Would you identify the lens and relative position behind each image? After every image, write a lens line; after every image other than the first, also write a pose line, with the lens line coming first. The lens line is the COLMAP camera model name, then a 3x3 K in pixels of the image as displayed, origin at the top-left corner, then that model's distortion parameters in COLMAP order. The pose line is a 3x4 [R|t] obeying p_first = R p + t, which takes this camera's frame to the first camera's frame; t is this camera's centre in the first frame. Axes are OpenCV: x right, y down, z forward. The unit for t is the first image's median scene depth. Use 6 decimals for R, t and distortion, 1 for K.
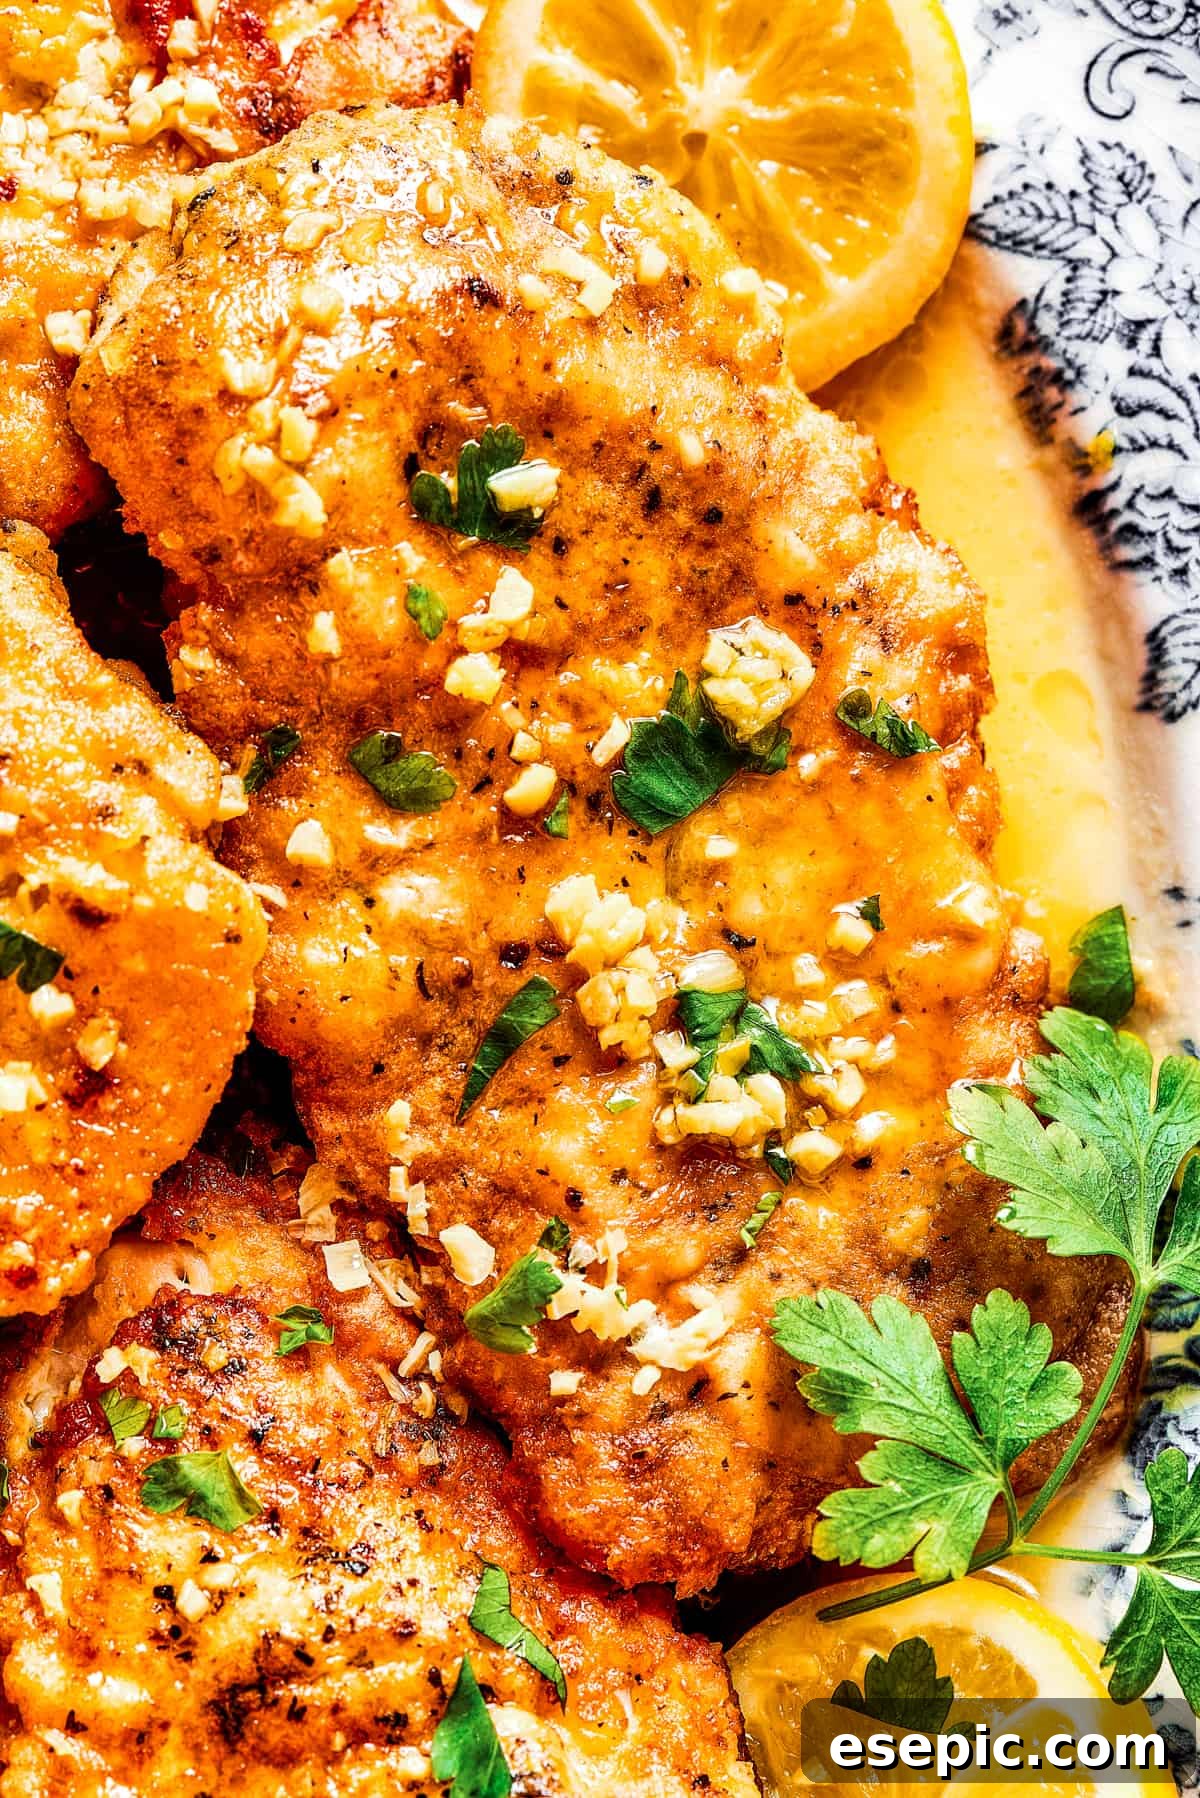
lens RADIAL K [[6461.1, 0, 600.0], [0, 6461.1, 899.0], [0, 0, 1]] dist [-0.078845, -1.109897]
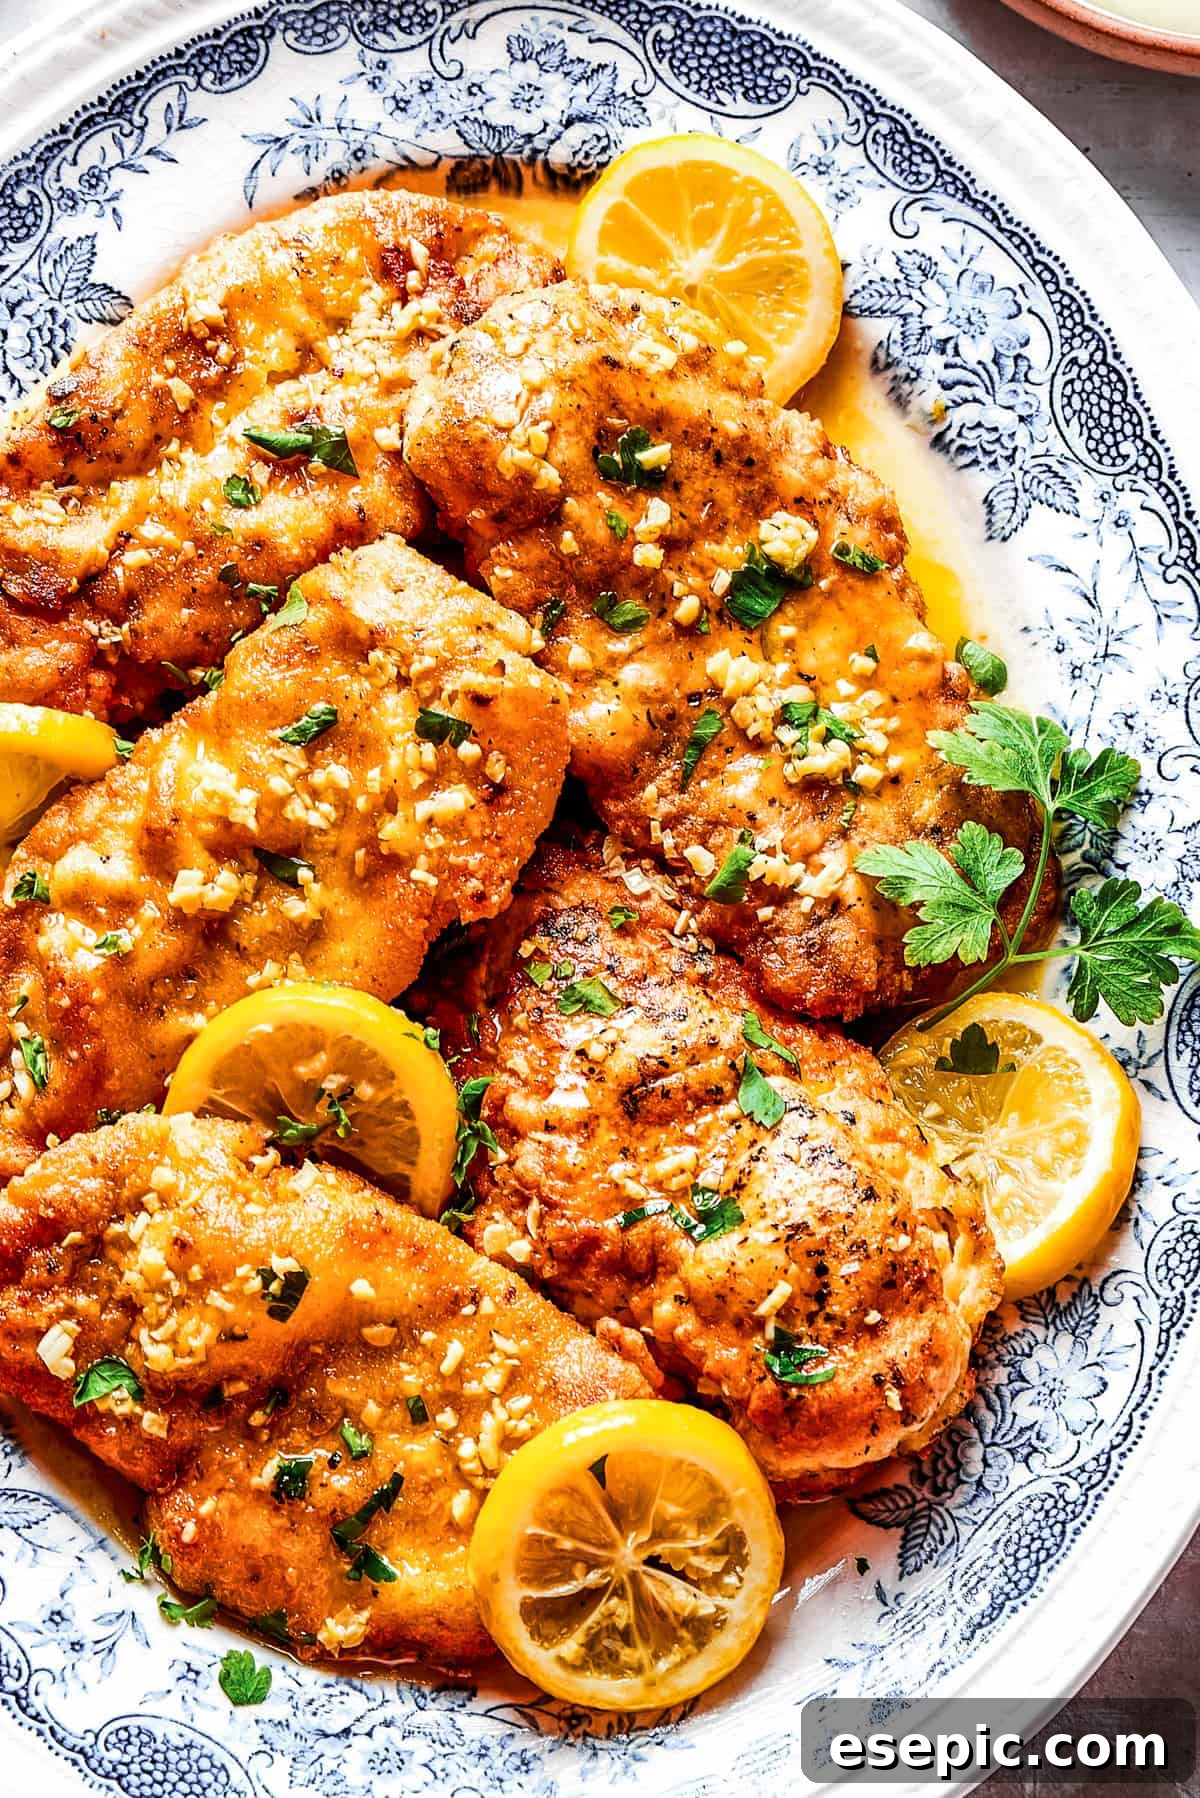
lens RADIAL K [[7889.2, 0, 644.6], [0, 7889.2, 1003.0], [0, 0, 1]] dist [-0.120920, -0.877996]
pose [[0.978888, -0.182631, 0.091778, -0.254158], [0.193880, 0.971826, -0.134031, 0.399172], [-0.064714, 0.148996, 0.986718, -1.254851]]
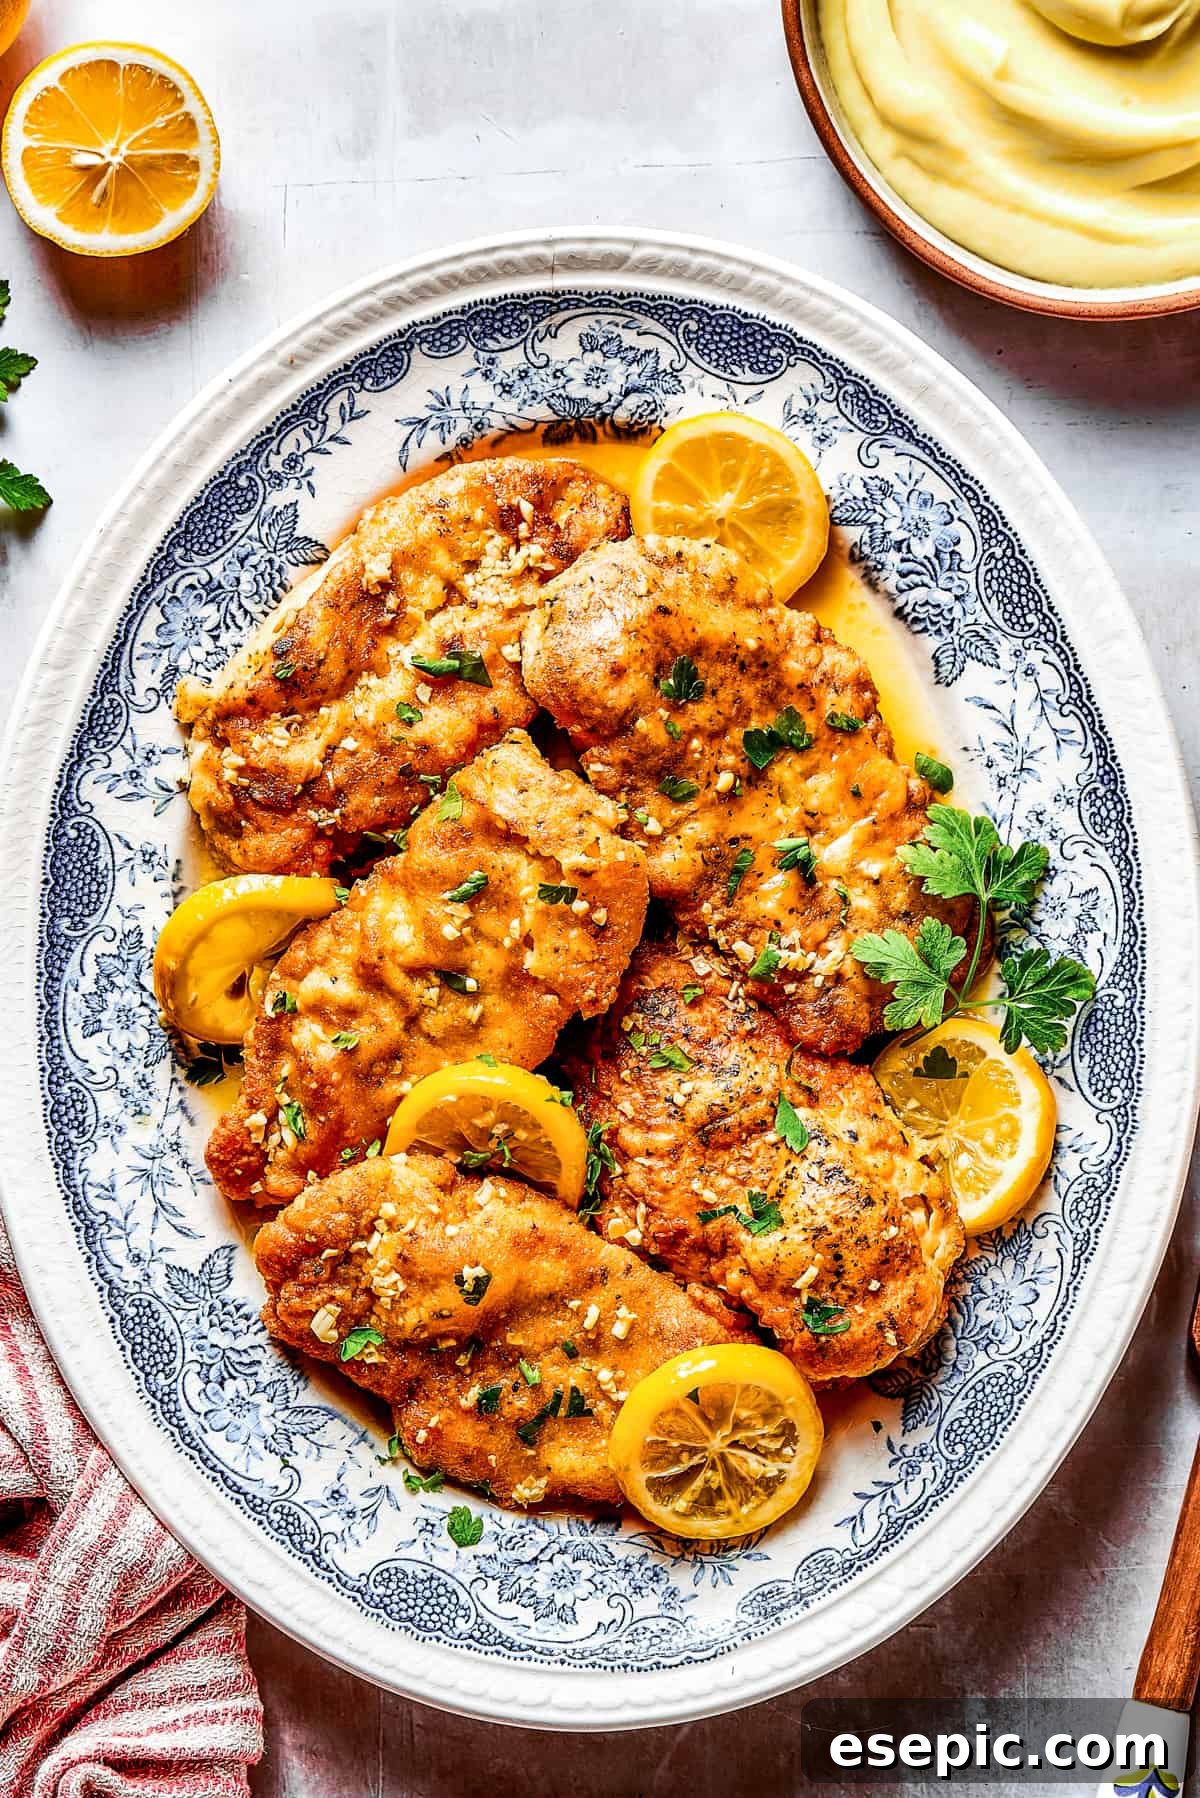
lens RADIAL K [[7701.6, 0, 600.0], [0, 7701.6, 899.0], [0, 0, 1]] dist [-0.114198, -2.318828]
pose [[0.969082, -0.246693, -0.004733, -0.058325], [0.245605, 0.962616, 0.114234, -0.350892], [-0.023625, -0.111864, 0.993443, -2.213676]]
